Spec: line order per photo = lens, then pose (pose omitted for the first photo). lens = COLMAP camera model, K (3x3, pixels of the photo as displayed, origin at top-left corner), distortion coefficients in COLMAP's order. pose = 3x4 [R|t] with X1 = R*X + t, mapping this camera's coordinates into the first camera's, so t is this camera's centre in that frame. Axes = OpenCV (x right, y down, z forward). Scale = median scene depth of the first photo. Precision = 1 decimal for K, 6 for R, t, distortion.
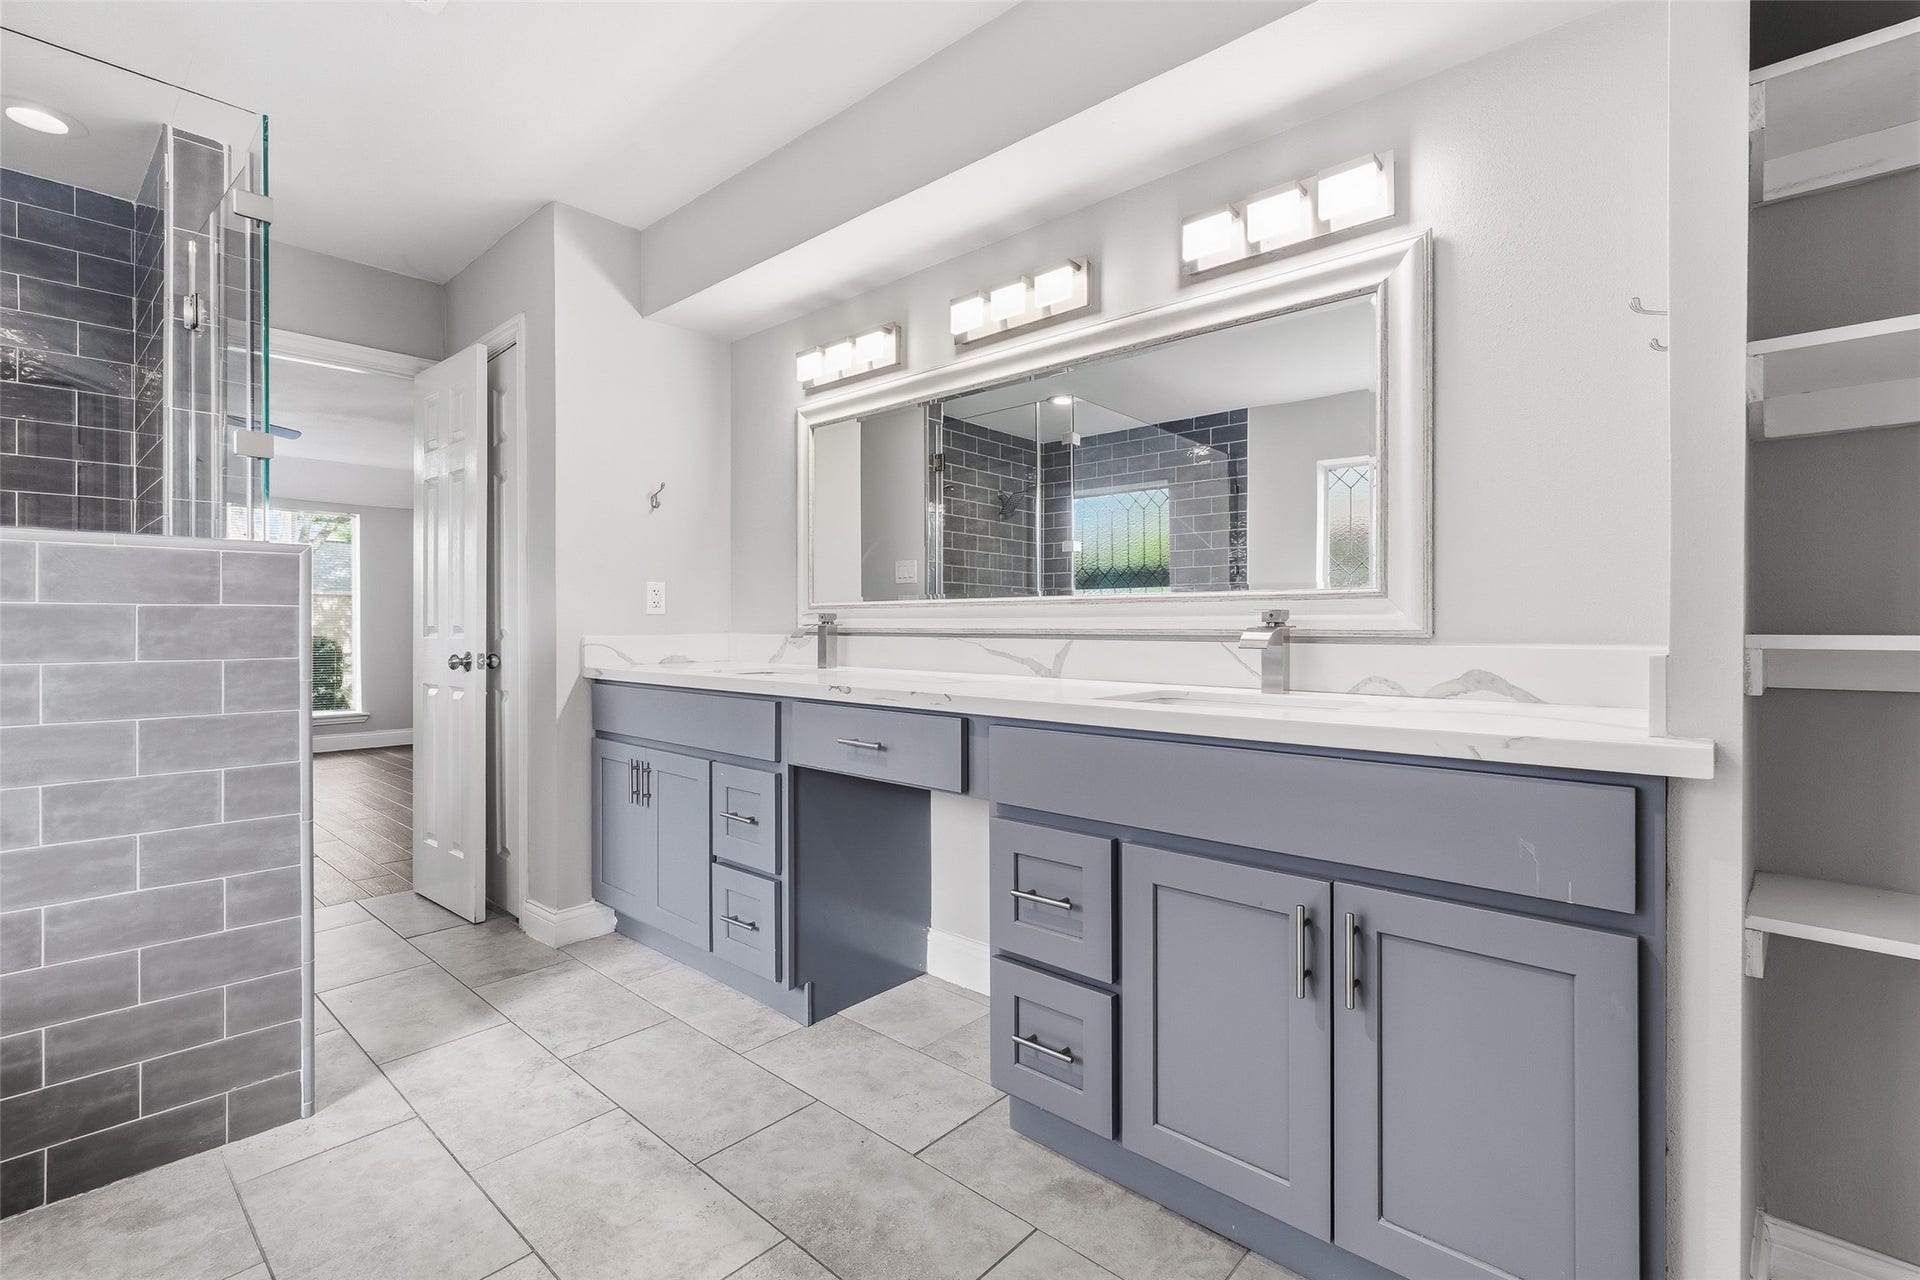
lens RADIAL K [[861.5, 0, 958.3], [0, 861.5, 630.3], [0, 0, 1]] dist [-0.003997, 0.001415]
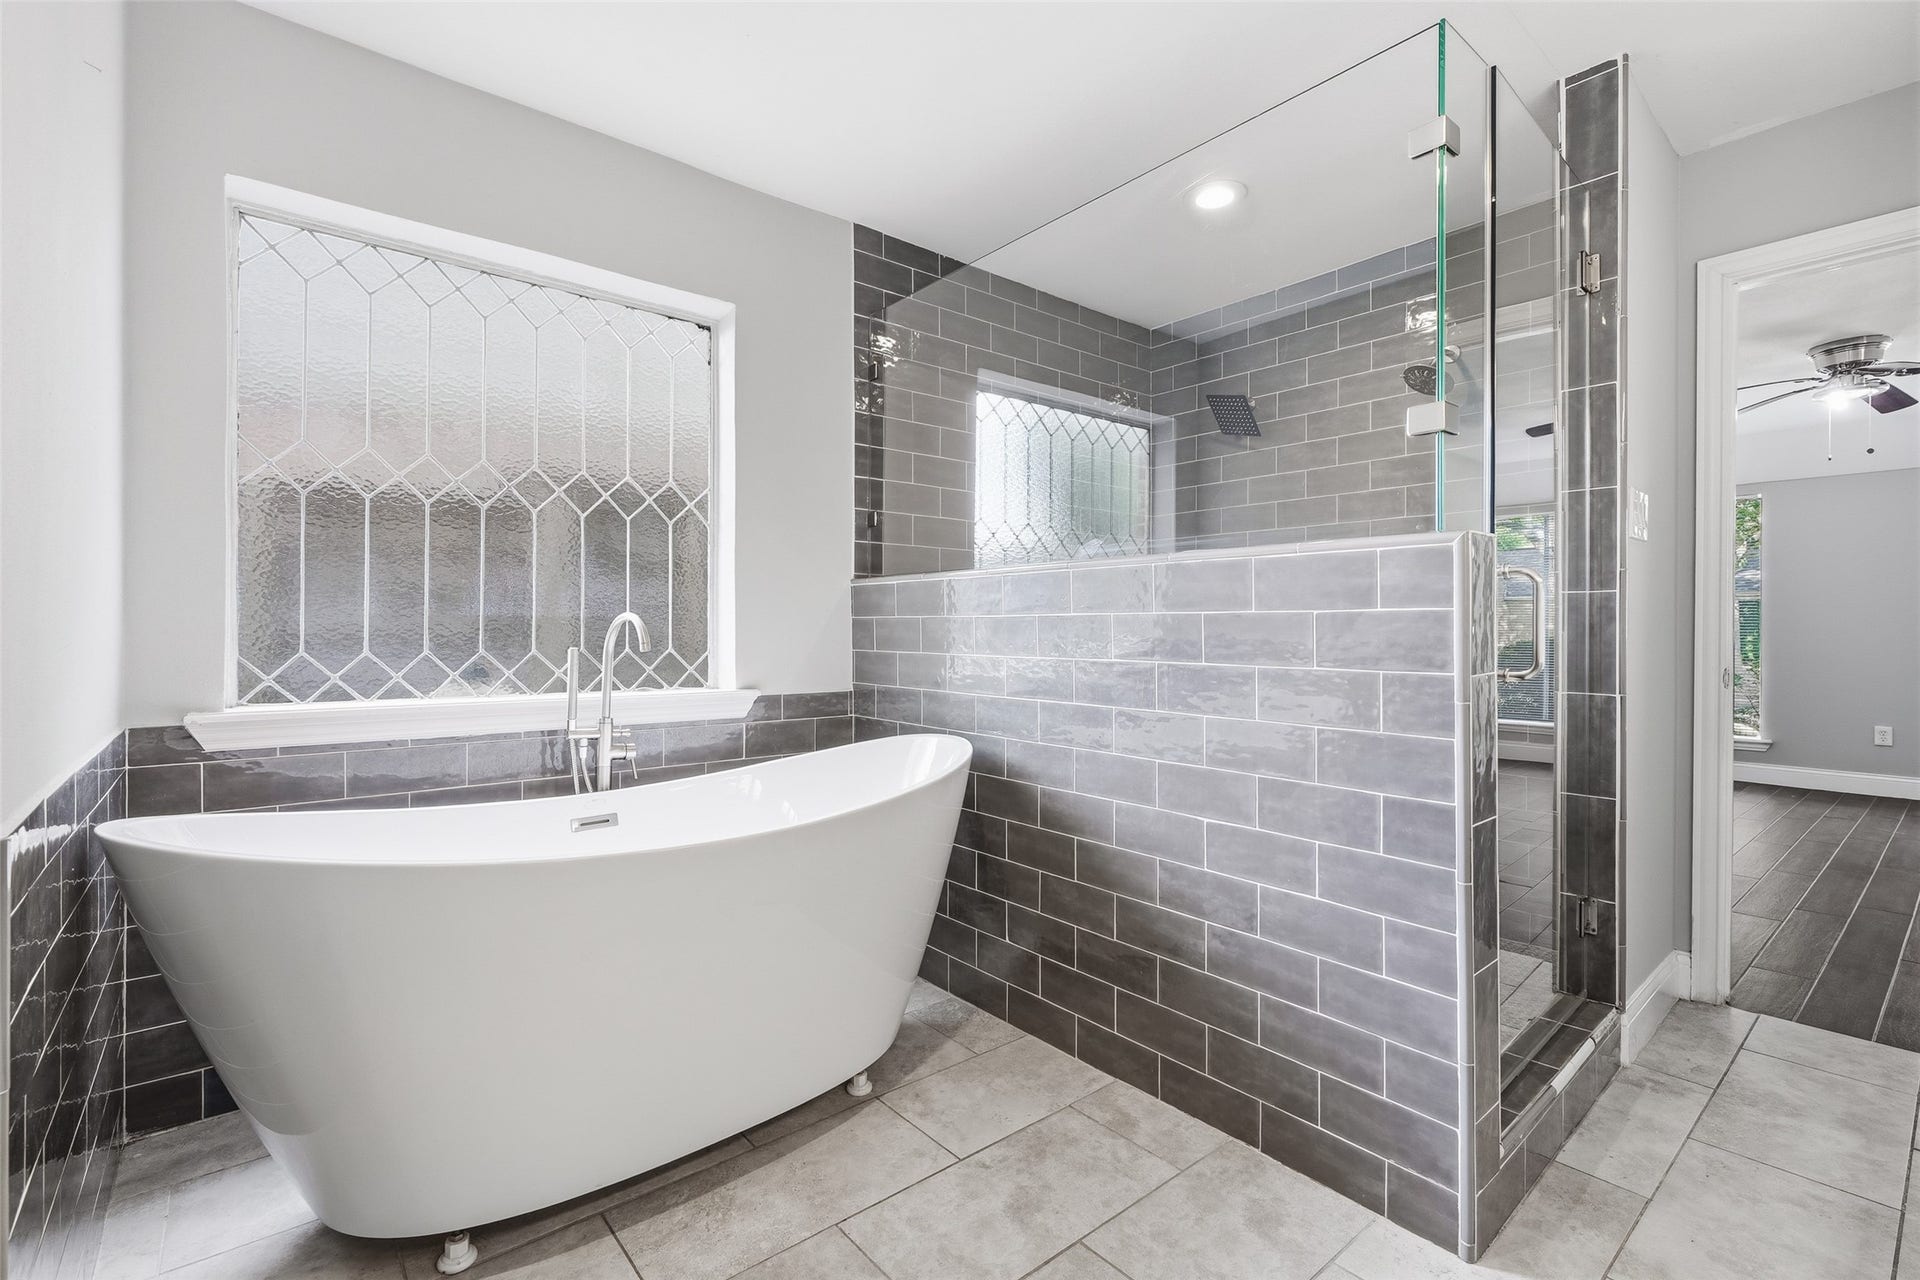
lens RADIAL K [[861.5, 0, 958.8], [0, 861.5, 632.2], [0, 0, 1]] dist [-0.003997, 0.001415]
pose [[-0.149323, 0.003447, -0.988782, 0.089848], [-0.006505, 0.999969, 0.004469, -0.007231], [0.988767, 0.007099, -0.149296, 0.701390]]
